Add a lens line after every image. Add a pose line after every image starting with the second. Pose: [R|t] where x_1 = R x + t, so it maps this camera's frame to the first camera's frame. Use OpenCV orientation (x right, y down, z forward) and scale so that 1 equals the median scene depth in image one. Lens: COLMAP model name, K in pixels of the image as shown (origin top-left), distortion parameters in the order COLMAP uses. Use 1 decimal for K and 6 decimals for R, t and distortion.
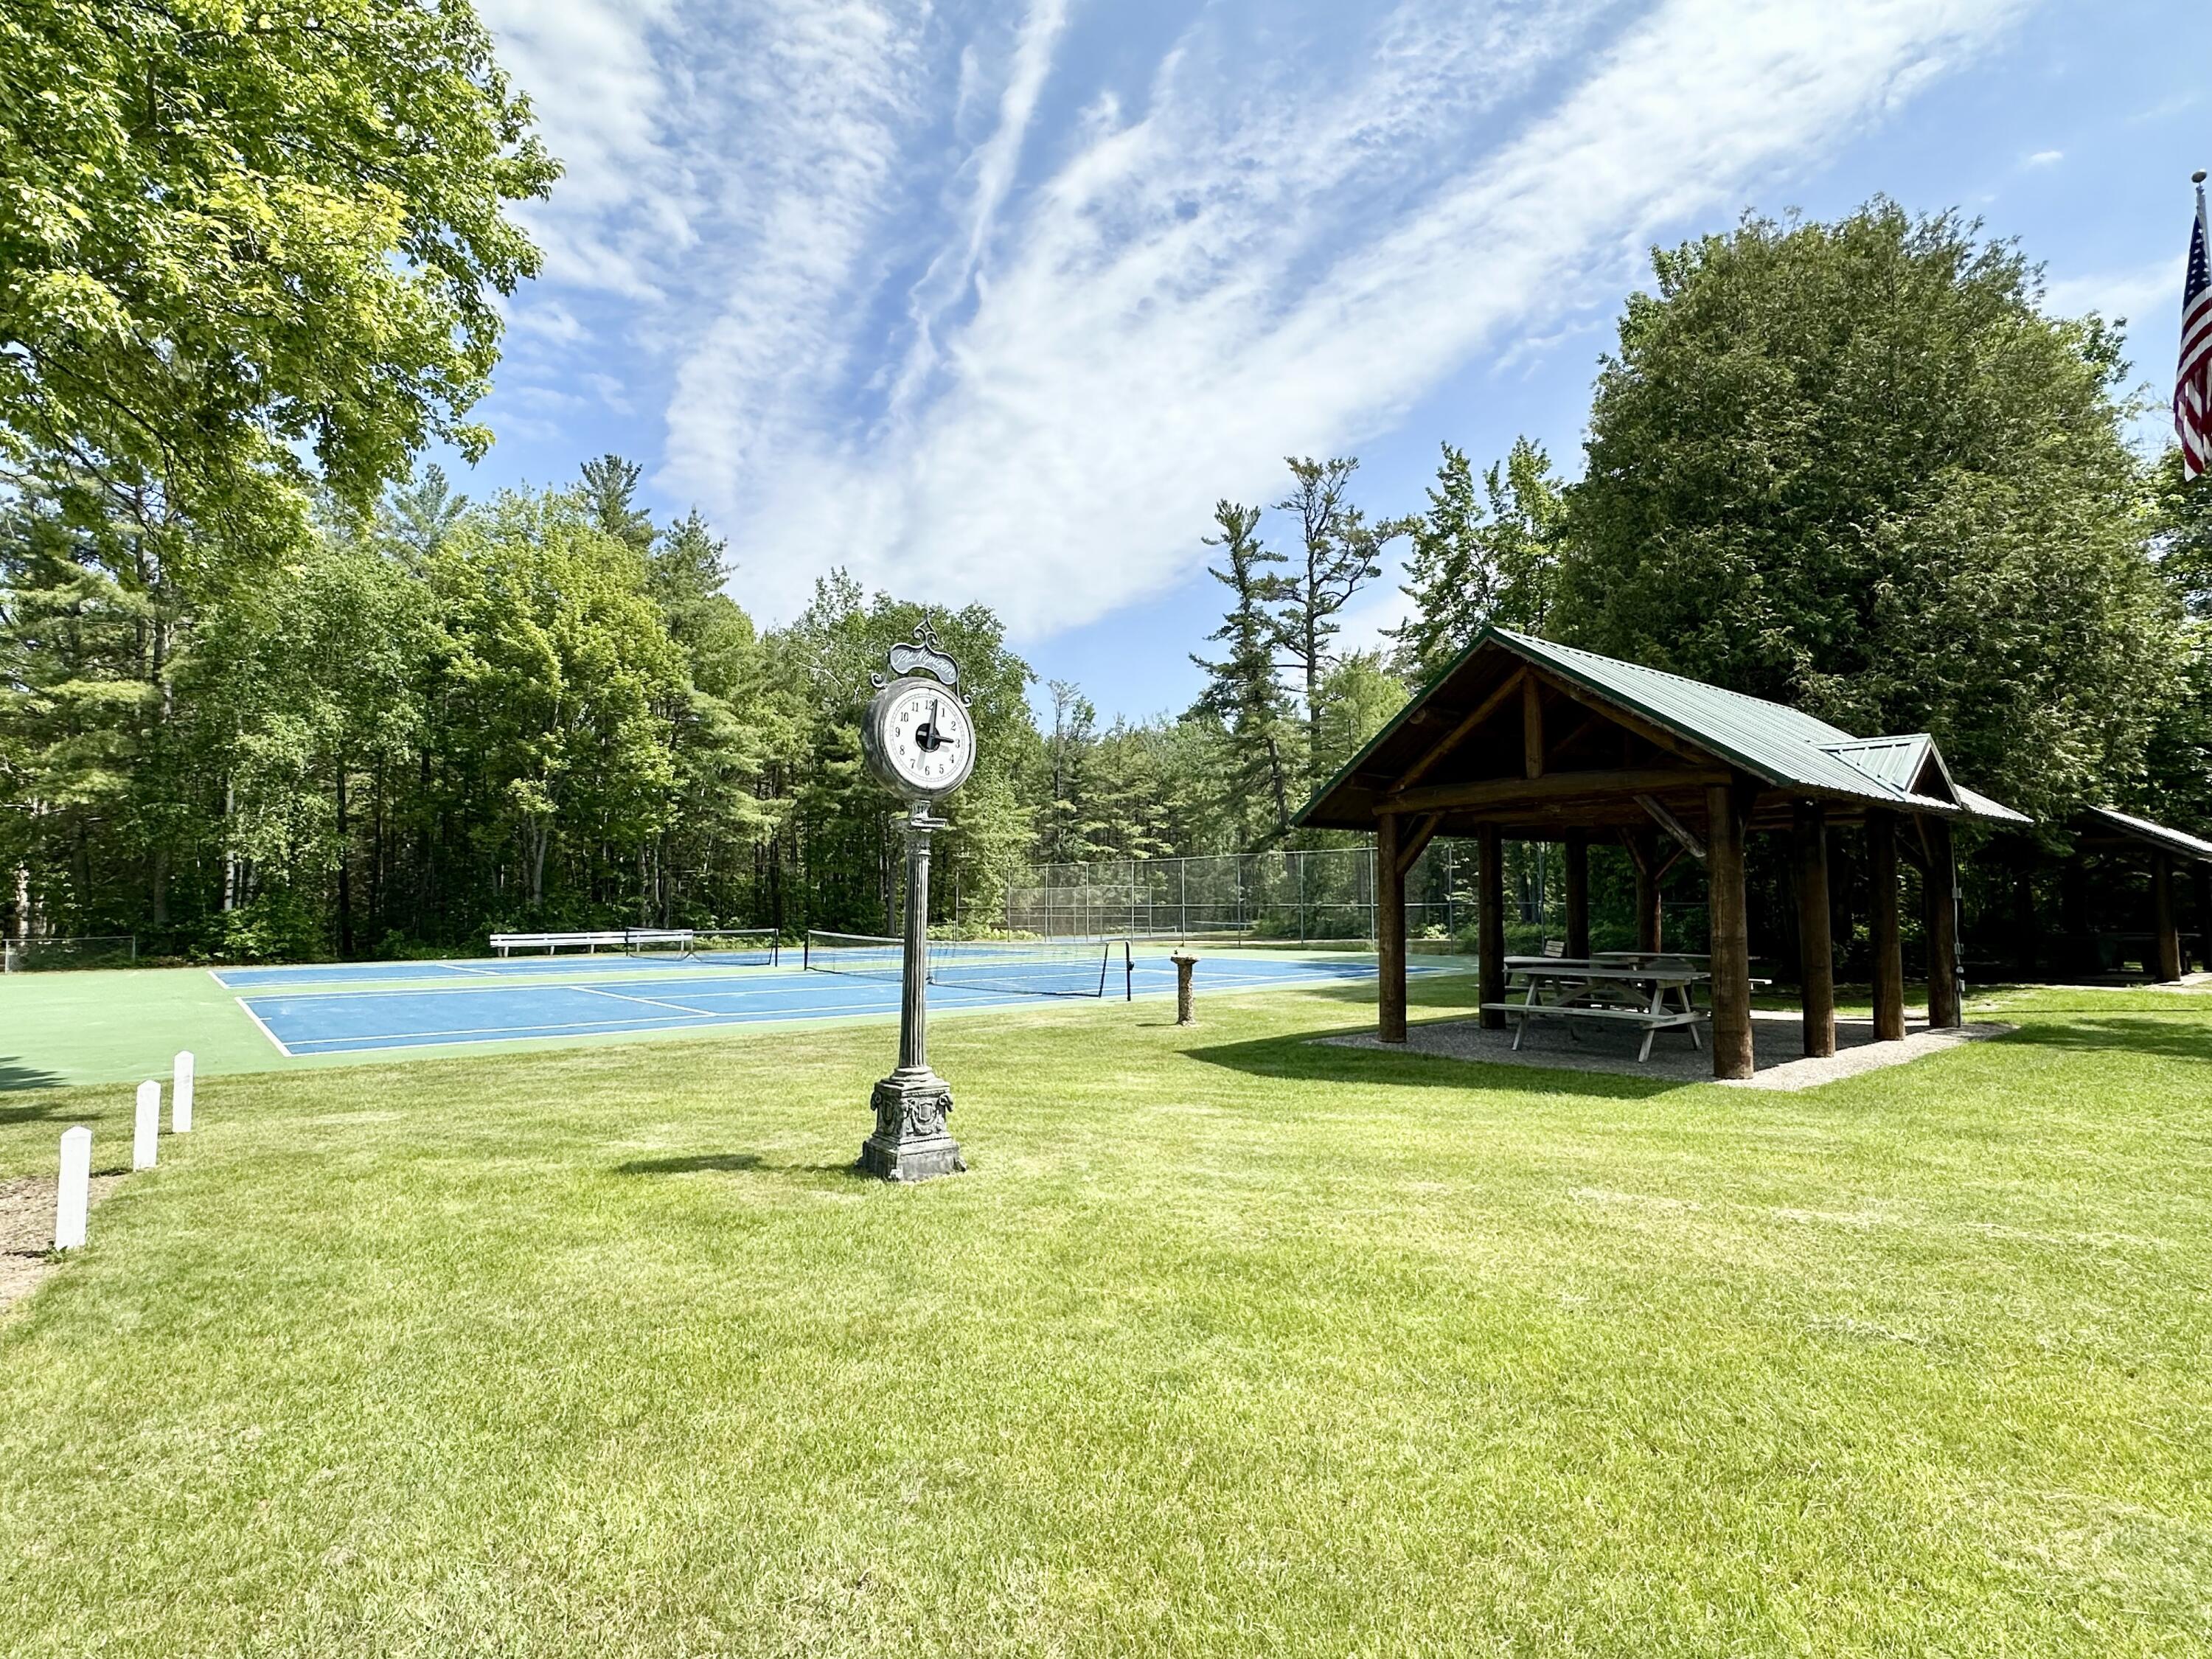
lens RADIAL K [[1105.8, 0, 1102.4], [0, 1105.8, 832.3], [0, 0, 1]] dist [-0.019968, -0.000500]
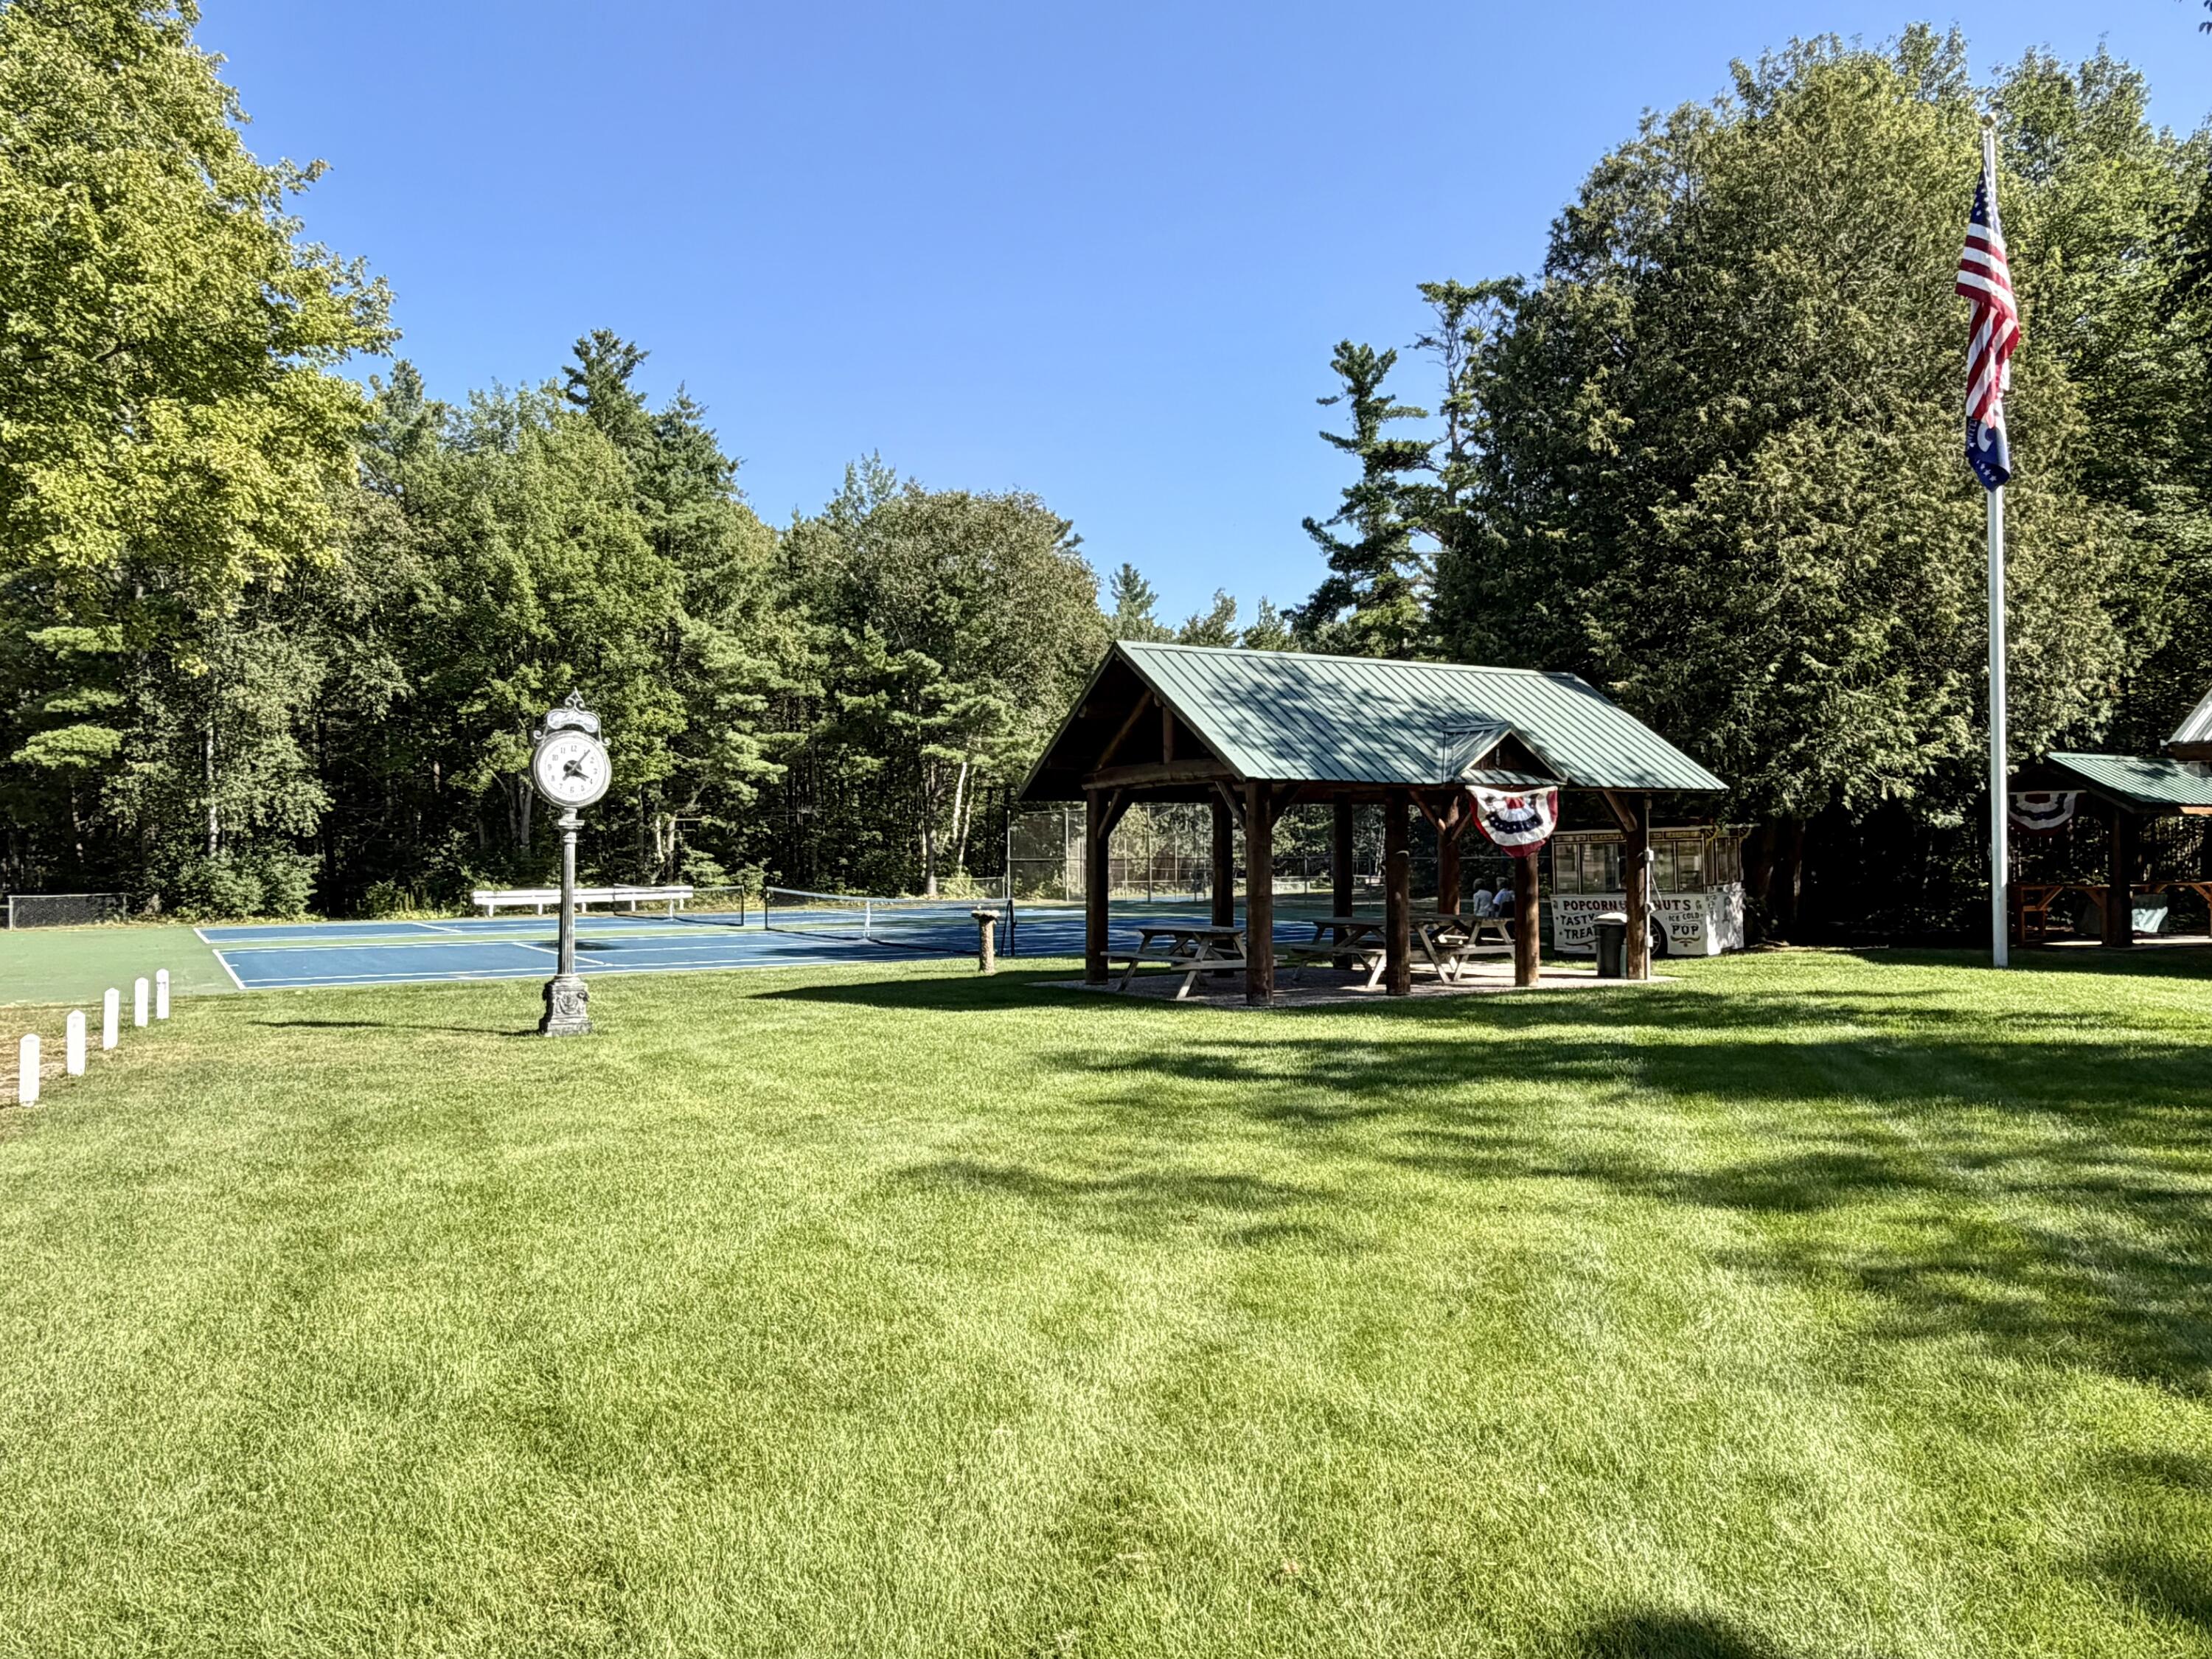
lens RADIAL K [[1552.7, 0, 1100.8], [0, 1552.7, 822.7], [0, 0, 1]] dist [-0.010014, -0.005117]
pose [[0.987438, -0.003247, -0.157975, 0.118523], [0.010716, 0.998863, 0.046448, -0.012994], [0.157645, -0.047558, 0.986350, -0.136656]]
